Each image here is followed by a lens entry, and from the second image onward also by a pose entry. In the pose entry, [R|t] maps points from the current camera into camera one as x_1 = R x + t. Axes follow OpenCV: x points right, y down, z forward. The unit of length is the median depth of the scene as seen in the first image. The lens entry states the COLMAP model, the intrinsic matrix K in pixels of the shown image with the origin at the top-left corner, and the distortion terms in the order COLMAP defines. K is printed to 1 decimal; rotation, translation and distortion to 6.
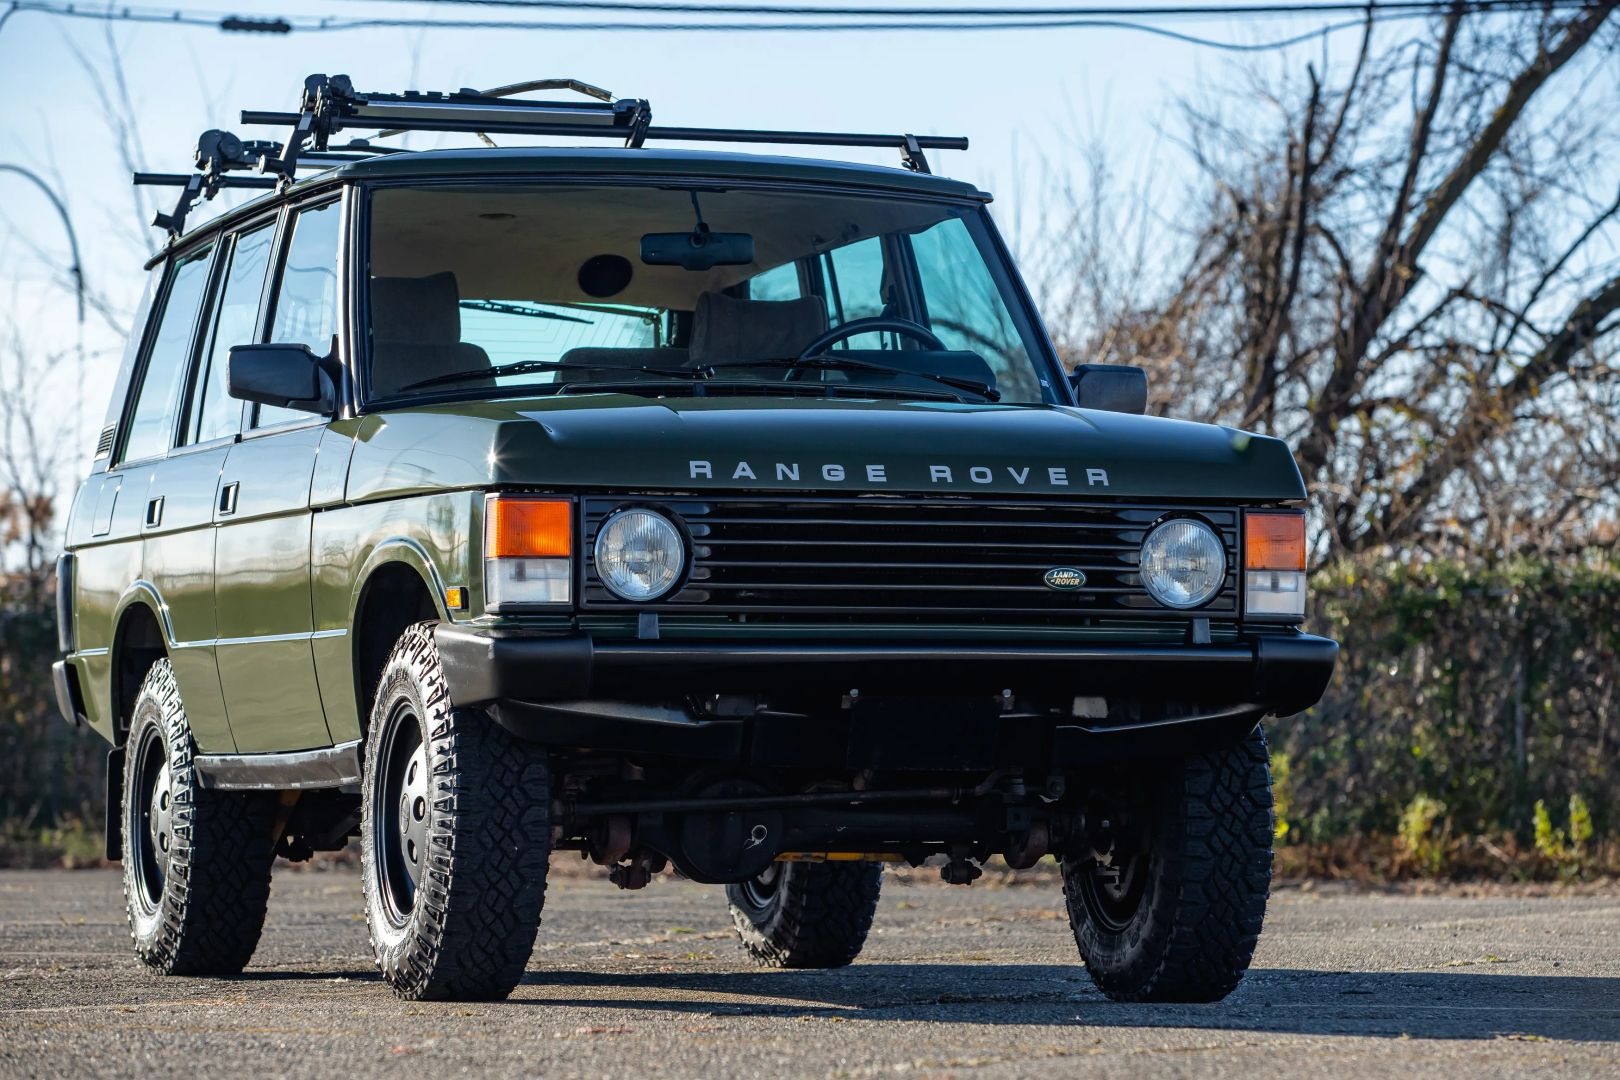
lens RADIAL K [[6165.7, 0, 793.4], [0, 6165.7, 492.4], [0, 0, 1]] dist [0.544320, 0.000000]
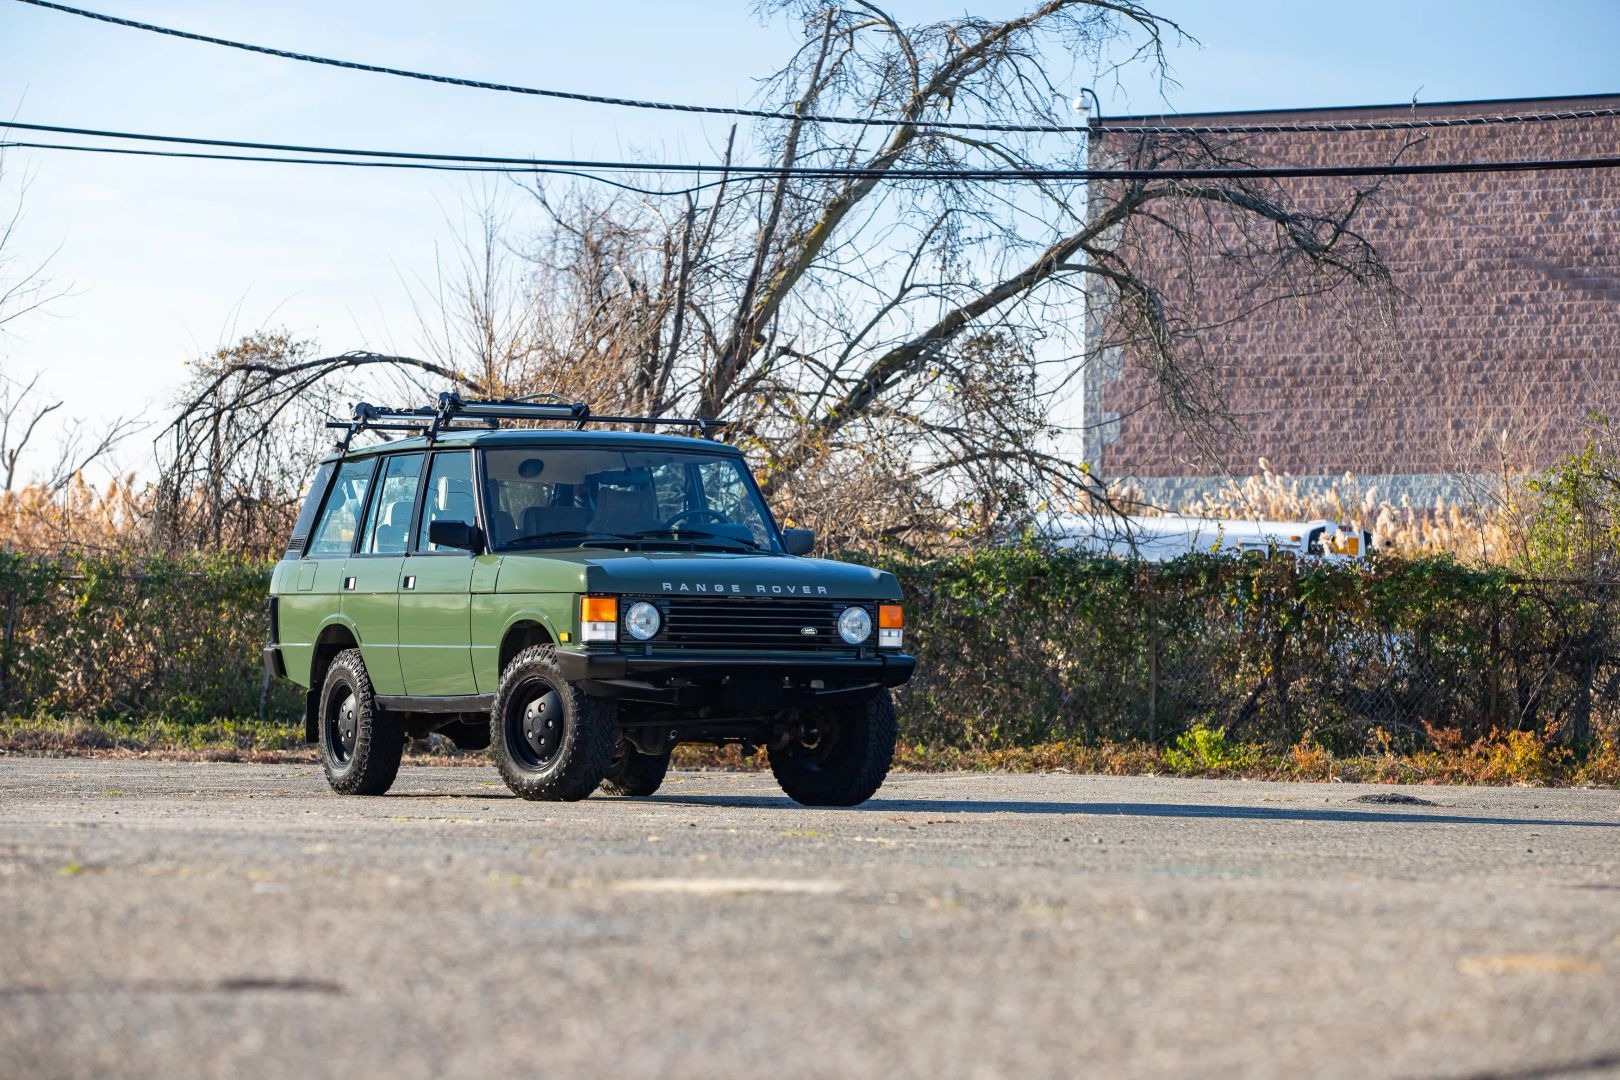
lens RADIAL K [[6165.7, 0, 800.9], [0, 6165.7, 537.8], [0, 0, 1]] dist [0.544320, 0.000000]
pose [[0.990556, 0.014969, 0.136289, -0.290334], [-0.018101, 0.999599, 0.021770, -0.075710], [-0.135908, -0.024031, 0.990430, -1.410920]]
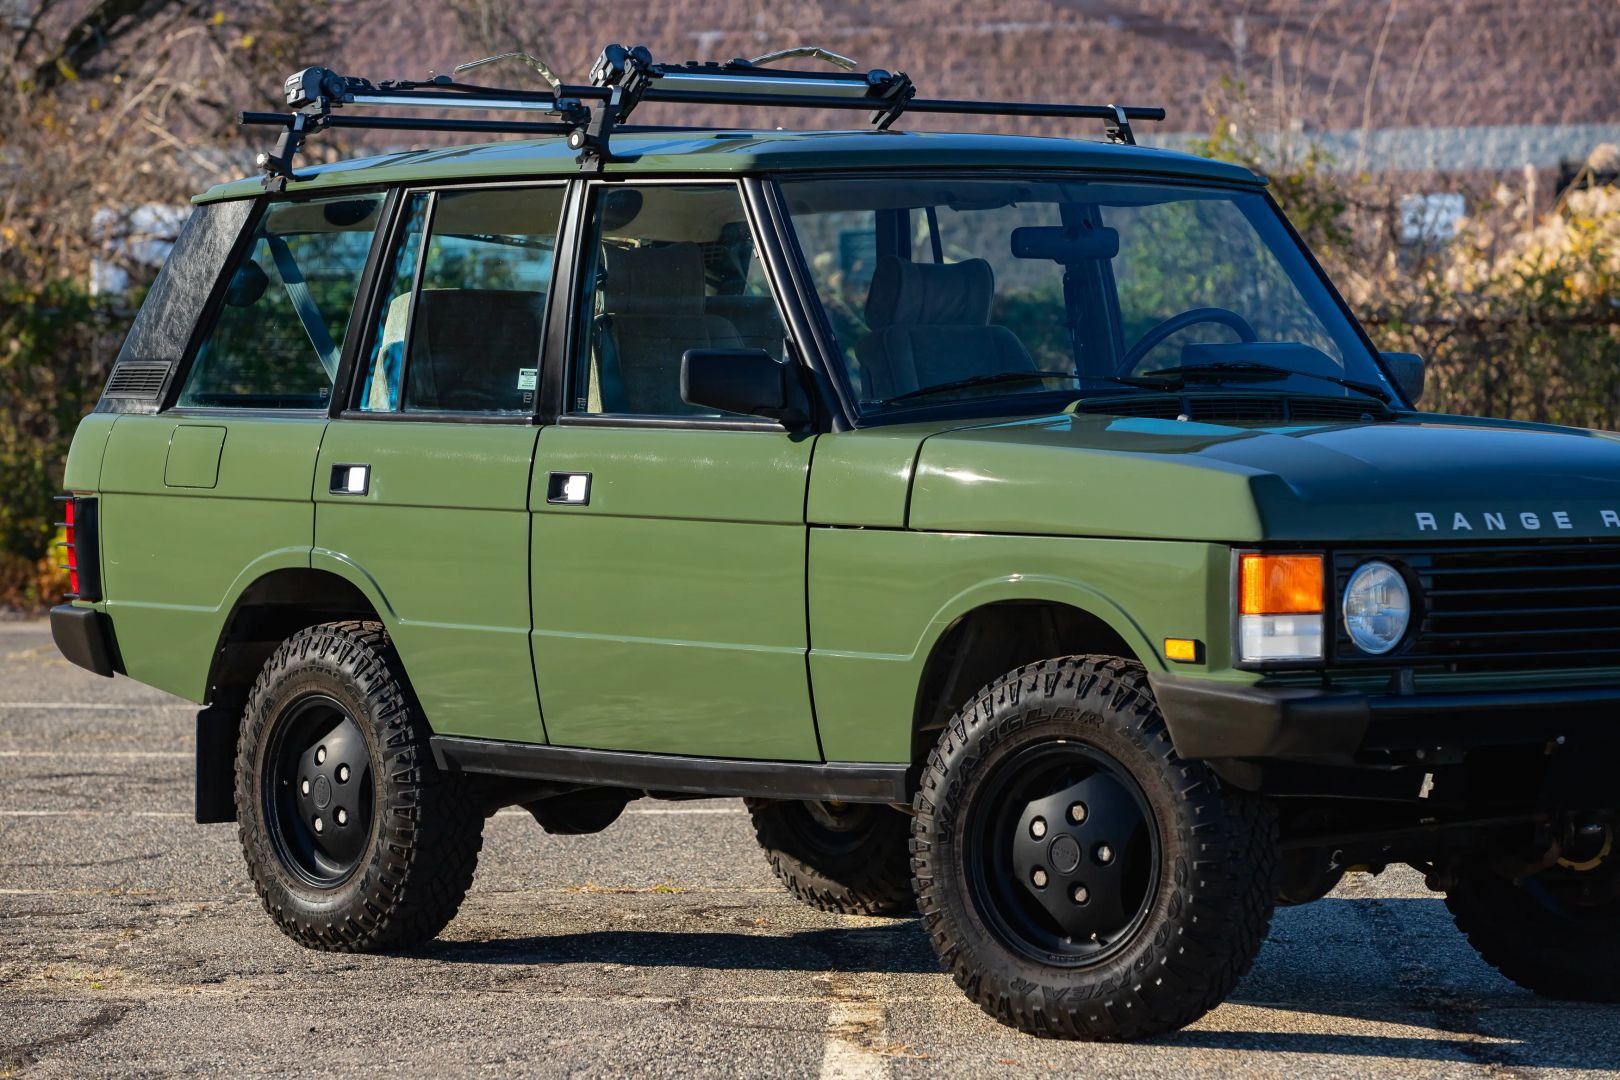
lens RADIAL K [[6165.7, 0, 796.7], [0, 6165.7, 543.8], [0, 0, 1]] dist [0.544320, 0.000000]
pose [[0.931500, -0.010619, 0.363587, -0.464744], [-0.017374, 0.997134, 0.073634, -0.070659], [-0.363327, -0.074907, 0.928646, 0.095165]]
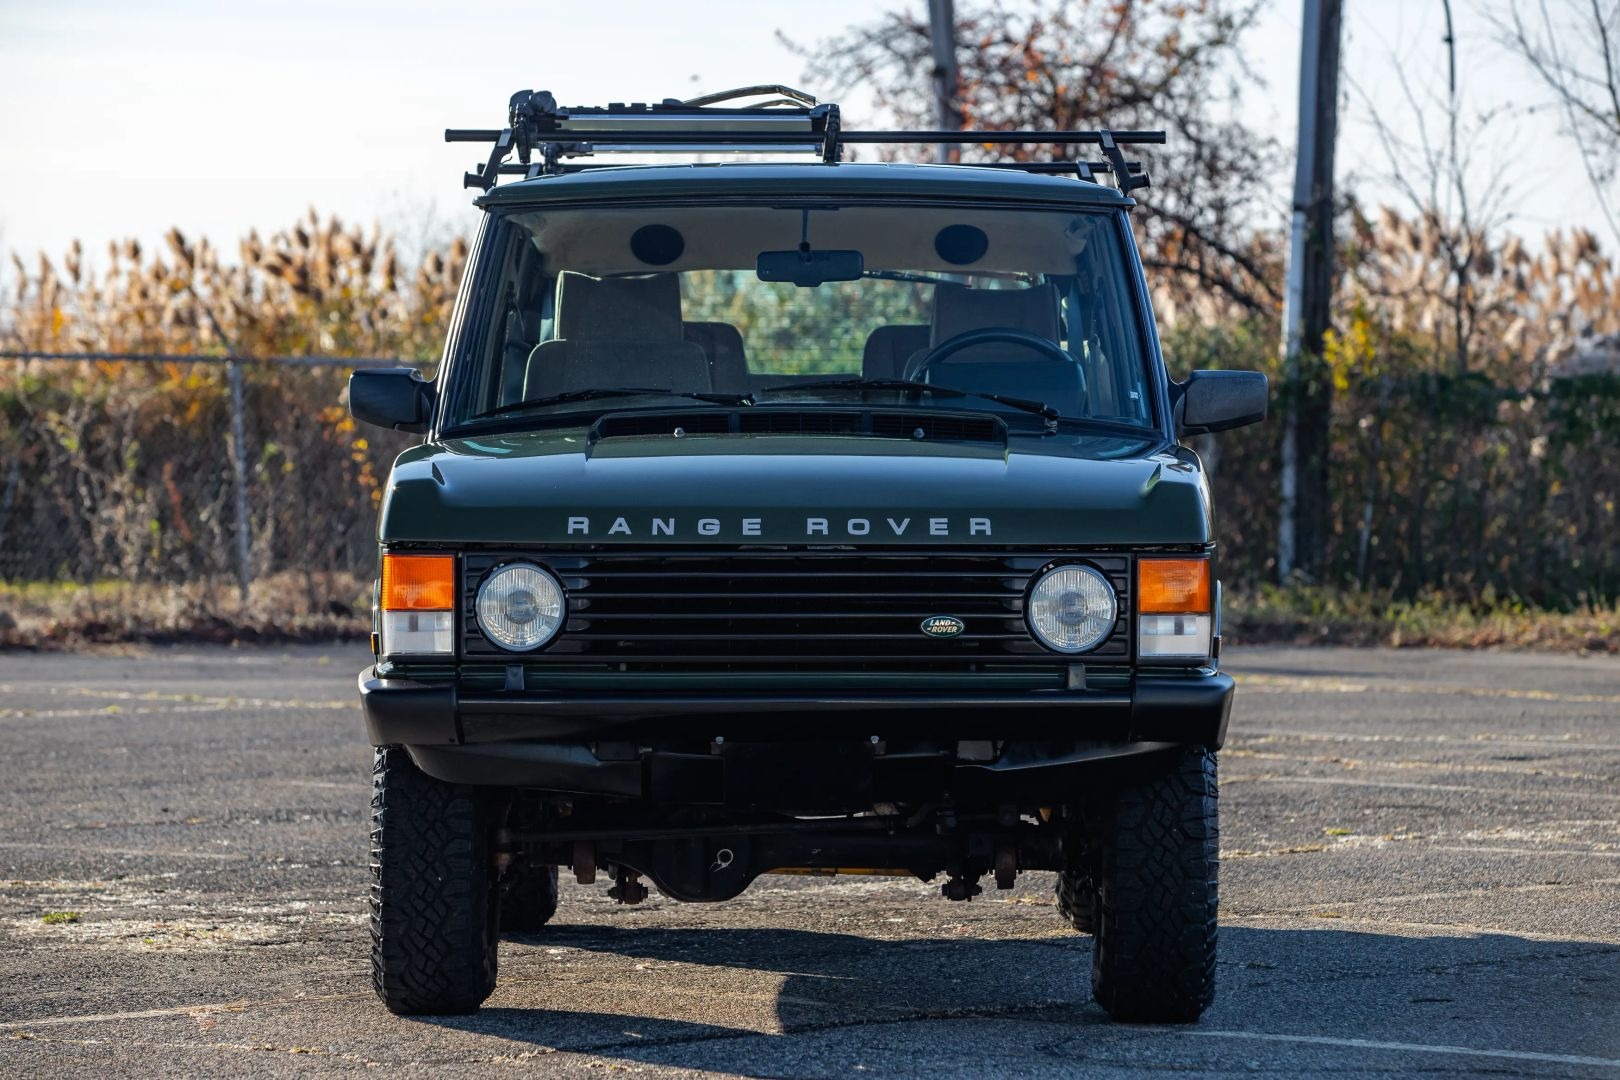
lens RADIAL K [[6165.7, 0, 803.5], [0, 6165.7, 546.4], [0, 0, 1]] dist [0.544320, 0.000000]
pose [[0.953460, 0.003030, -0.301504, 0.327022], [0.015746, 0.998085, 0.059827, -0.060345], [0.301108, -0.061790, 0.951586, 0.015756]]
